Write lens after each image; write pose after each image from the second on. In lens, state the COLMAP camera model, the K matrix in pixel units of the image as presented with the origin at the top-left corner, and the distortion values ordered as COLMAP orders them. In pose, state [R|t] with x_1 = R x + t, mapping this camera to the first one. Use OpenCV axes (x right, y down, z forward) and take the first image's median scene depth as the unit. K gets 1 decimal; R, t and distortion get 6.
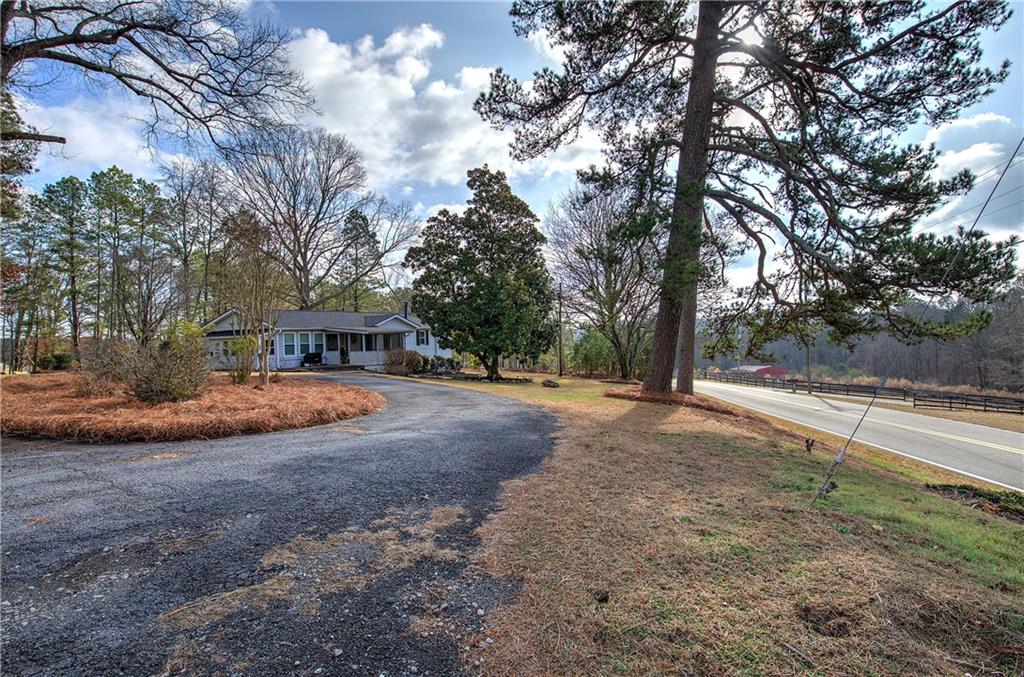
lens RADIAL K [[499.0, 0, 505.5], [0, 499.0, 340.5], [0, 0, 1]] dist [0.000805, 0.000514]
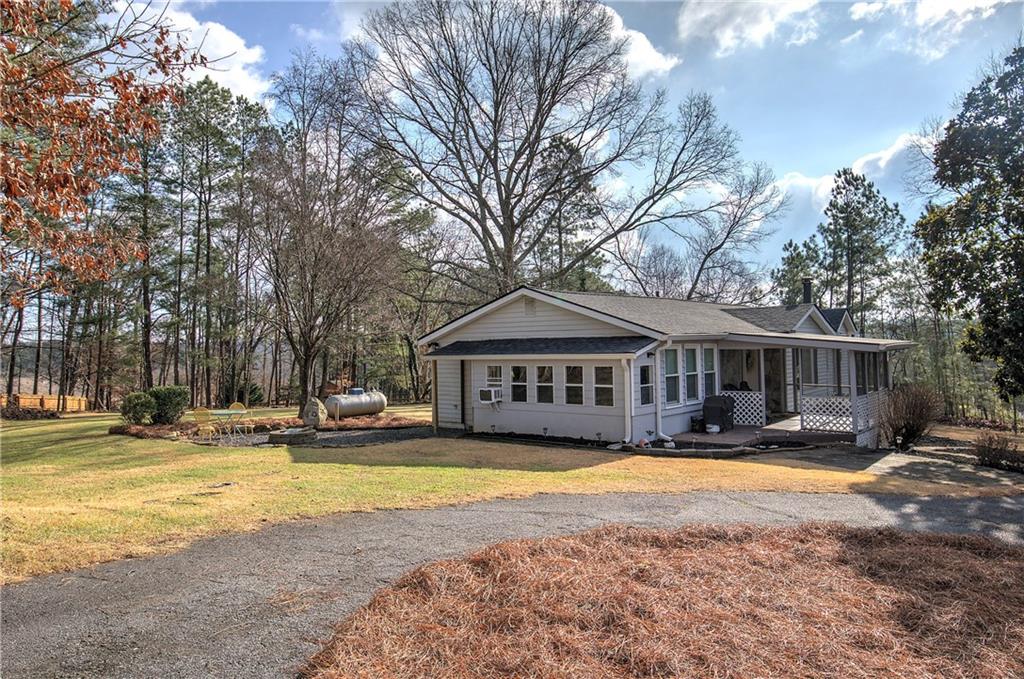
lens RADIAL K [[674.8, 0, 512.0], [0, 674.8, 339.5], [0, 0, 1]] dist [0.000629, -0.000676]
pose [[0.982393, 0.010601, -0.186525, -0.418627], [-0.013358, 0.999819, -0.013533, -0.011368], [0.186348, 0.015786, 0.982357, 0.409721]]
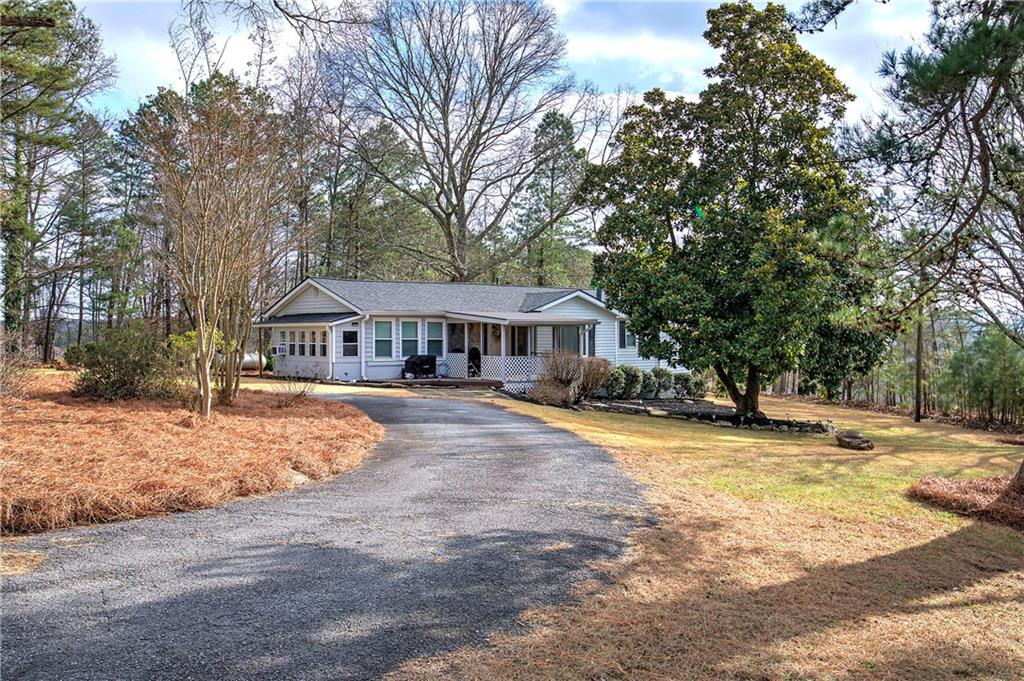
lens RADIAL K [[851.3, 0, 511.7], [0, 851.3, 337.2], [0, 0, 1]] dist [0.051413, -0.075659]
pose [[0.926649, 0.030389, -0.374698, 0.077320], [-0.029924, 0.999527, 0.007060, -0.006005], [0.374736, 0.004670, 0.927120, 0.112482]]
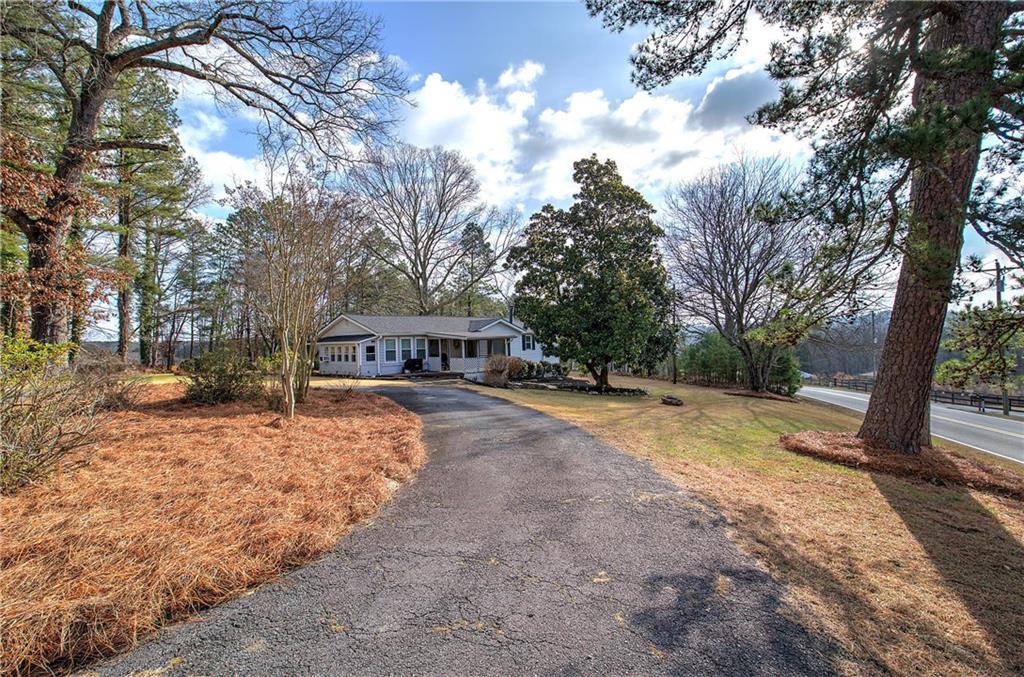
lens RADIAL K [[438.8, 0, 514.6], [0, 438.8, 334.6], [0, 0, 1]] dist [-0.000343, 0.000287]
pose [[0.976429, 0.000782, -0.215836, -0.008384], [-0.003904, 0.999894, -0.014039, -0.010797], [0.215802, 0.014551, 0.976329, 0.191984]]
